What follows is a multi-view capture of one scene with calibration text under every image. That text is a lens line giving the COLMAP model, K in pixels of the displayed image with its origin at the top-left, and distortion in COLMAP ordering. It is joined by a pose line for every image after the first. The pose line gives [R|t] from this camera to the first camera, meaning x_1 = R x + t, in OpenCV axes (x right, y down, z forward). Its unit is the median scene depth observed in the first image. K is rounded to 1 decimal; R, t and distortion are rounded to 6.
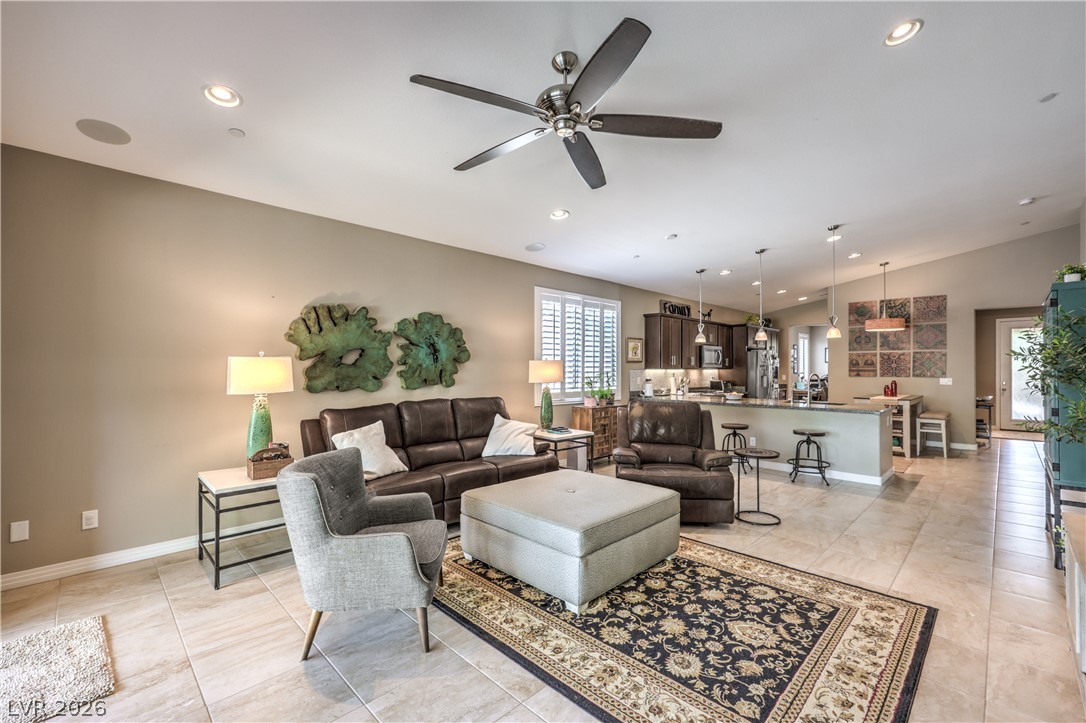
lens RADIAL K [[449.8, 0, 553.9], [0, 449.8, 365.0], [0, 0, 1]] dist [0.007243, -0.001255]
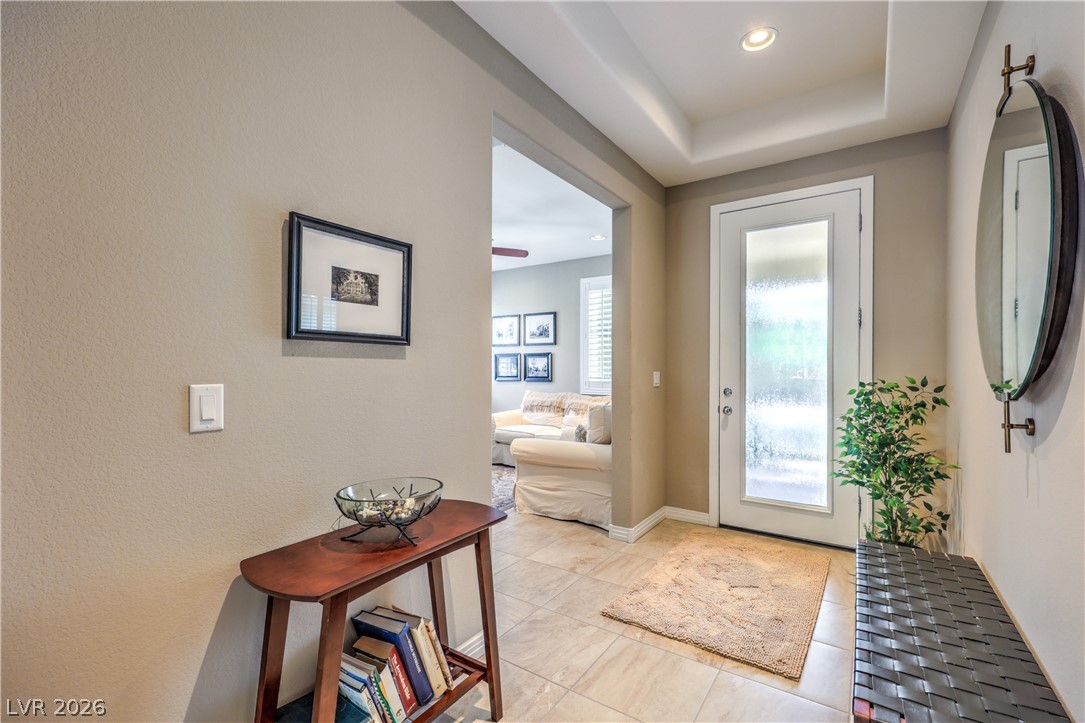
lens RADIAL K [[470.7, 0, 548.5], [0, 470.7, 366.1], [0, 0, 1]] dist [0.008755, 0.000263]
pose [[0.984371, -0.002330, 0.176092, 1.940263], [0.000799, 0.999961, 0.008765, 0.042304], [-0.176106, -0.008488, 0.984335, 1.639504]]
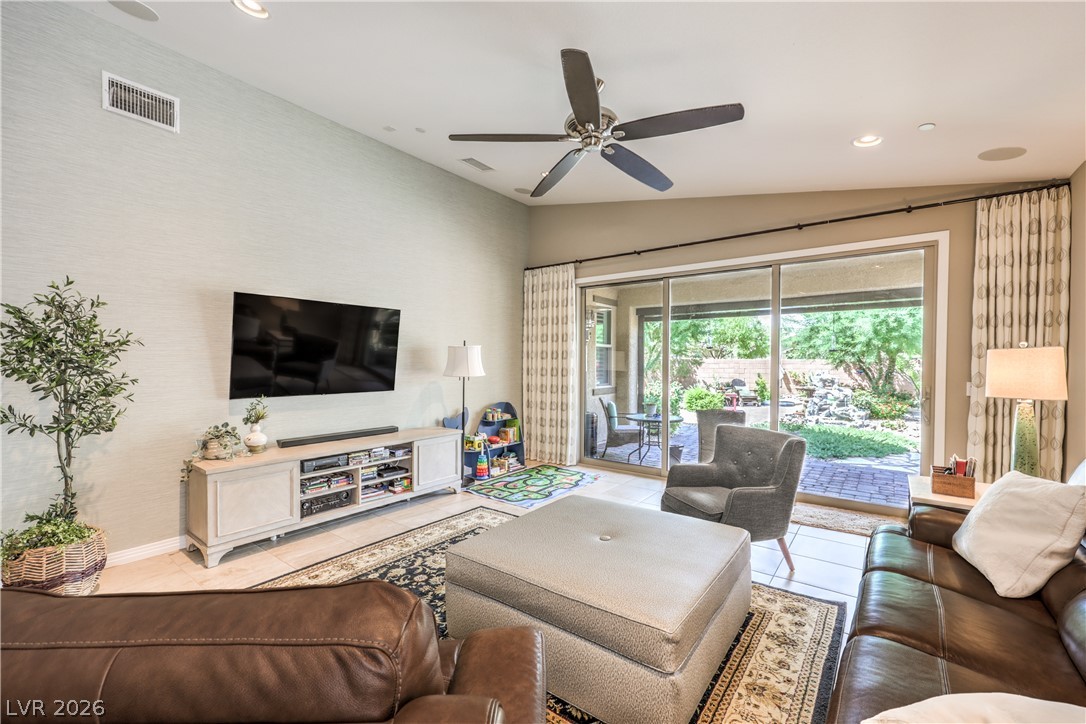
lens RADIAL K [[449.8, 0, 549.3], [0, 449.8, 367.6], [0, 0, 1]] dist [0.007243, -0.001255]
pose [[-0.991451, -0.004815, -0.130392, 0.167336], [-0.005678, 0.999964, 0.006247, 0.008019], [0.130357, 0.006934, -0.991443, 1.294648]]
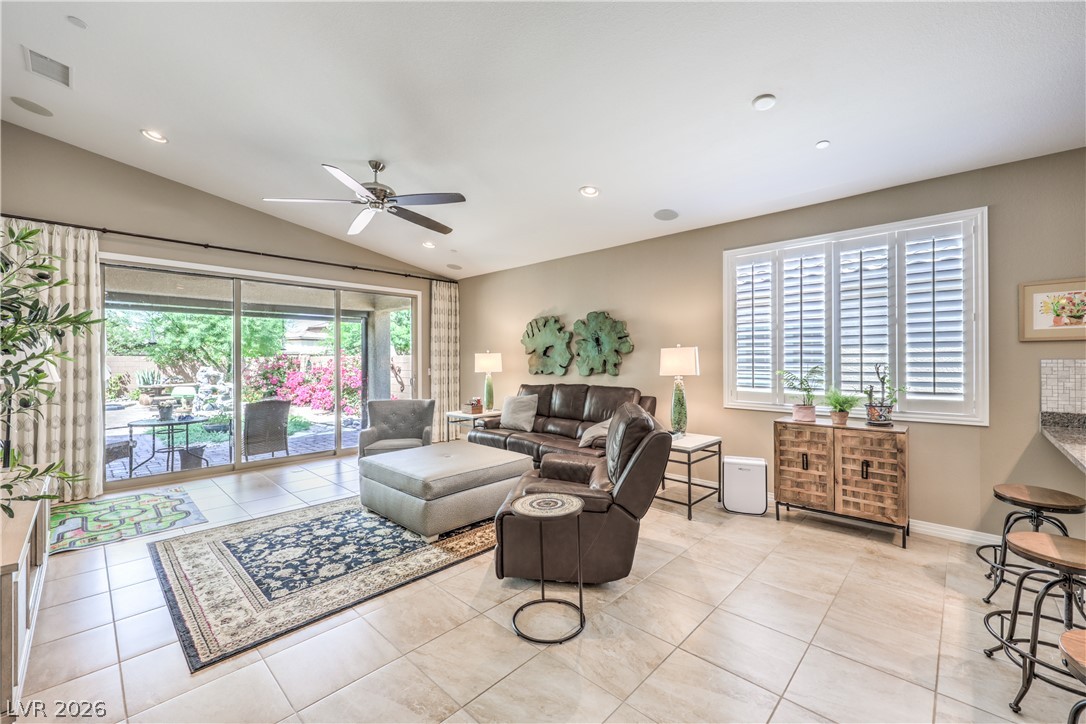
lens RADIAL K [[437.4, 0, 557.5], [0, 437.4, 360.6], [0, 0, 1]] dist [0.000258, -0.000686]
pose [[0.040780, 0.000571, -0.999168, 0.981182], [0.010596, 0.999943, 0.001003, 0.011140], [0.999112, -0.010628, 0.040772, 0.969801]]
